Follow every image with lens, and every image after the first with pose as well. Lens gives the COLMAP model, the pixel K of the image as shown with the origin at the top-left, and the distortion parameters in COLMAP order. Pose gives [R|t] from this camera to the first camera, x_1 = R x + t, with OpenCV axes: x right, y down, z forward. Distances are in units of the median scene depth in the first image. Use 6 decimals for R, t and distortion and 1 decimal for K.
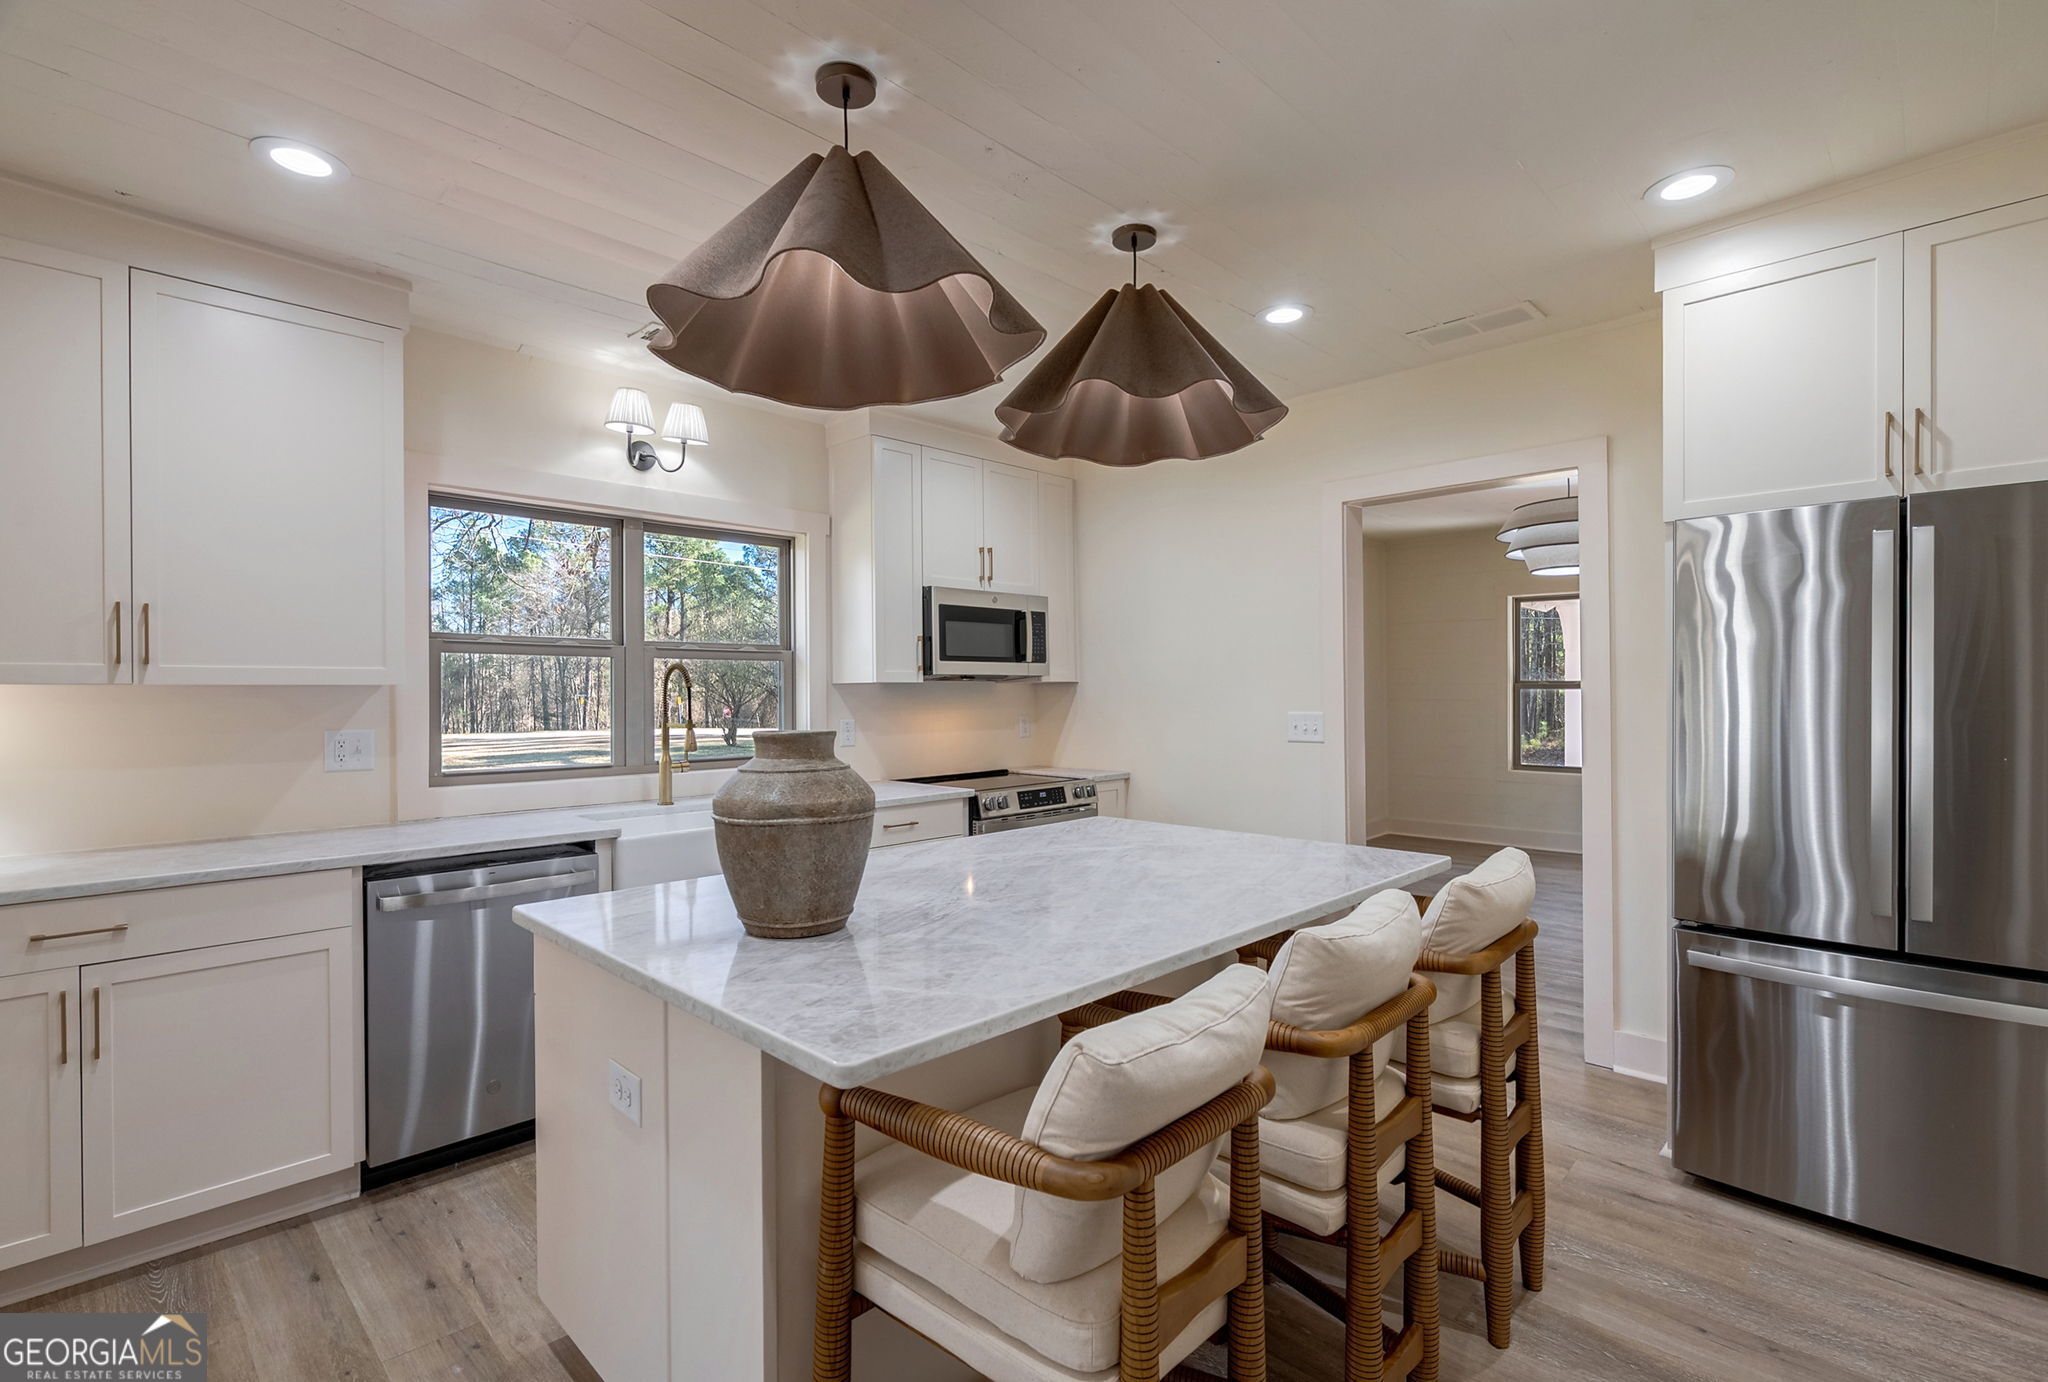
lens RADIAL K [[952.3, 0, 1019.2], [0, 952.3, 688.1], [0, 0, 1]] dist [-0.001805, -0.000014]
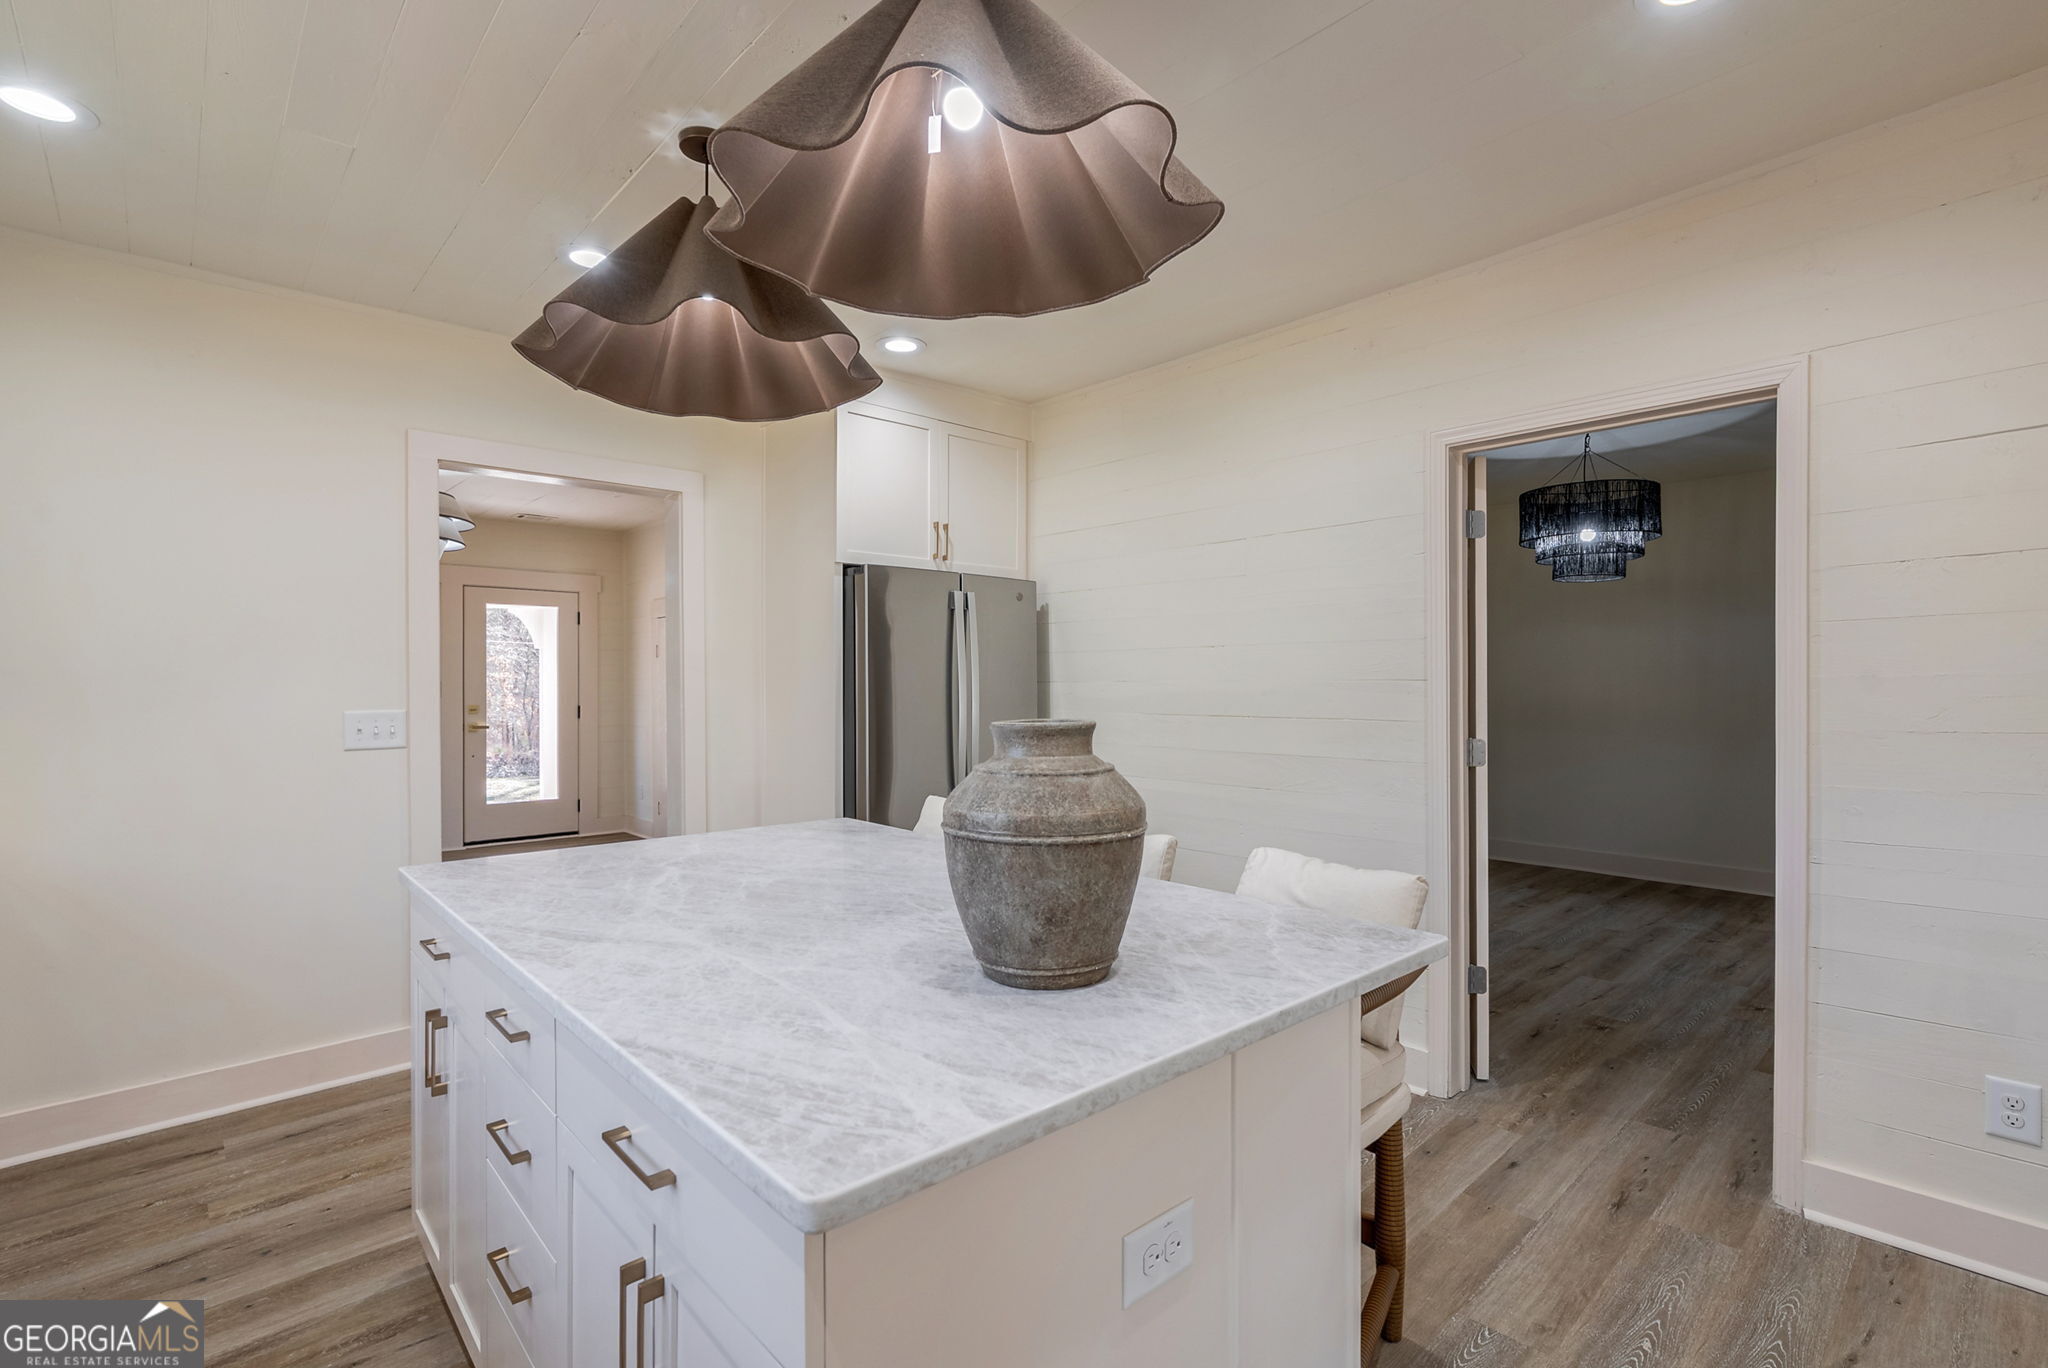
lens RADIAL K [[936.5, 0, 1019.5], [0, 936.5, 686.5], [0, 0, 1]] dist [0.001387, 0.001107]
pose [[0.065508, -0.000790, 0.997852, -1.084852], [-0.001663, 0.999998, 0.000901, 0.008400], [-0.997851, -0.001719, 0.065507, 1.021332]]
